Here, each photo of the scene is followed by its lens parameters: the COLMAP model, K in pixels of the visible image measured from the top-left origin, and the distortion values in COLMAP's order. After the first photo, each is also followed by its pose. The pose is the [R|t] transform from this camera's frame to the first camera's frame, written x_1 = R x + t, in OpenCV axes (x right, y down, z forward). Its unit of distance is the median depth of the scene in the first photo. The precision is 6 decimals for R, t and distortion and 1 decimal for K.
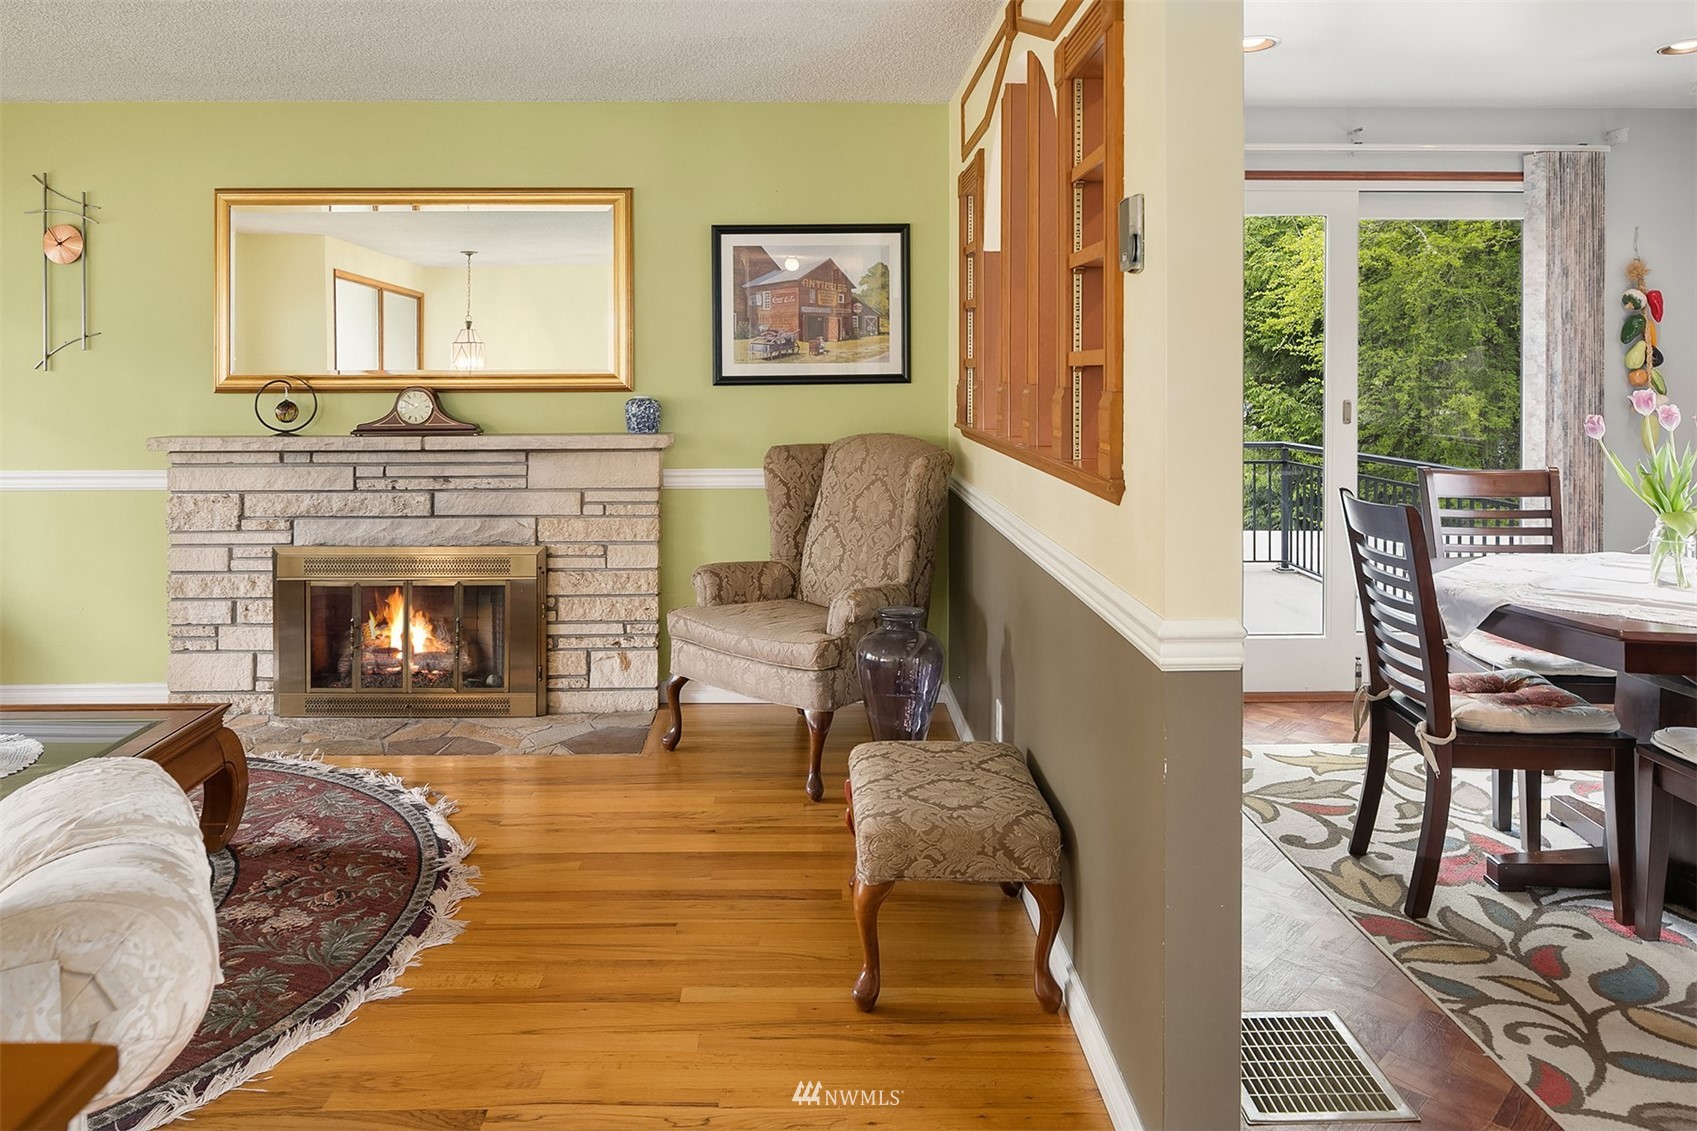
lens RADIAL K [[1173.0, 0, 848.5], [0, 1173.0, 565.5], [0, 0, 1]] dist [0.000945, 0.003219]
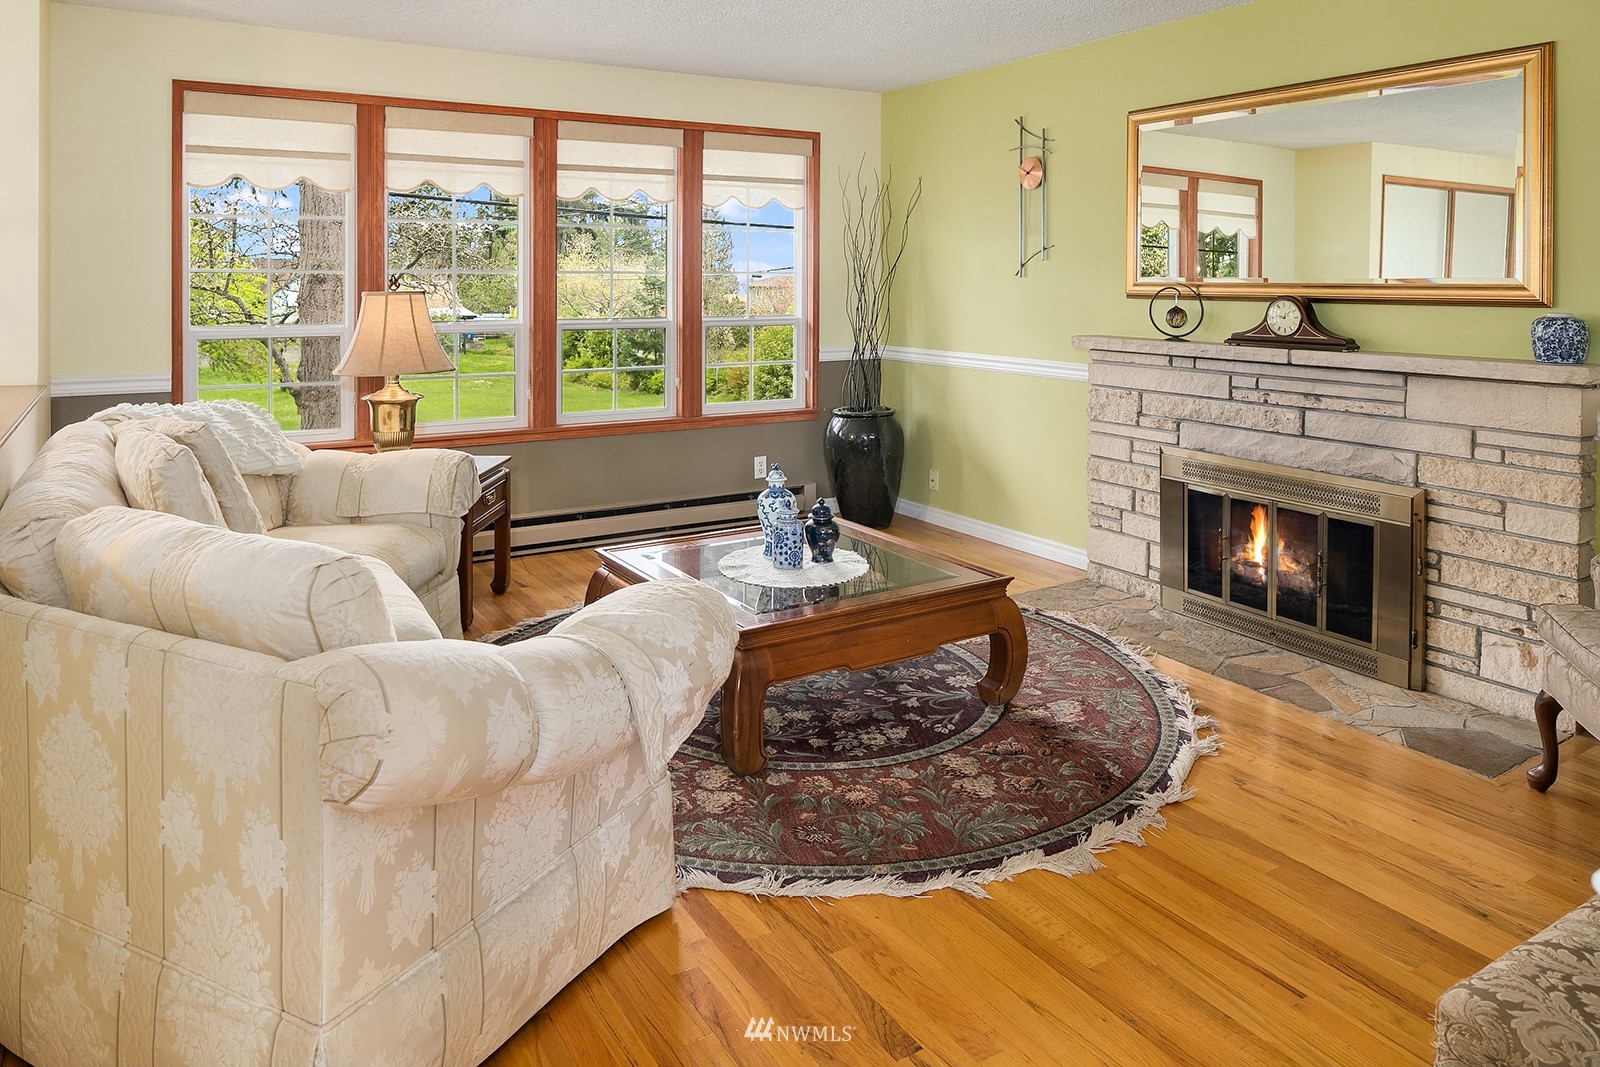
lens RADIAL K [[1111.2, 0, 796.7], [0, 1111.2, 402.3], [0, 0, 1]] dist [-0.004646, 0.000723]
pose [[0.478532, 0.102890, -0.872021, 0.212630], [-0.147395, 0.988432, 0.035740, -0.041158], [0.865611, 0.111429, 0.488162, 0.231997]]
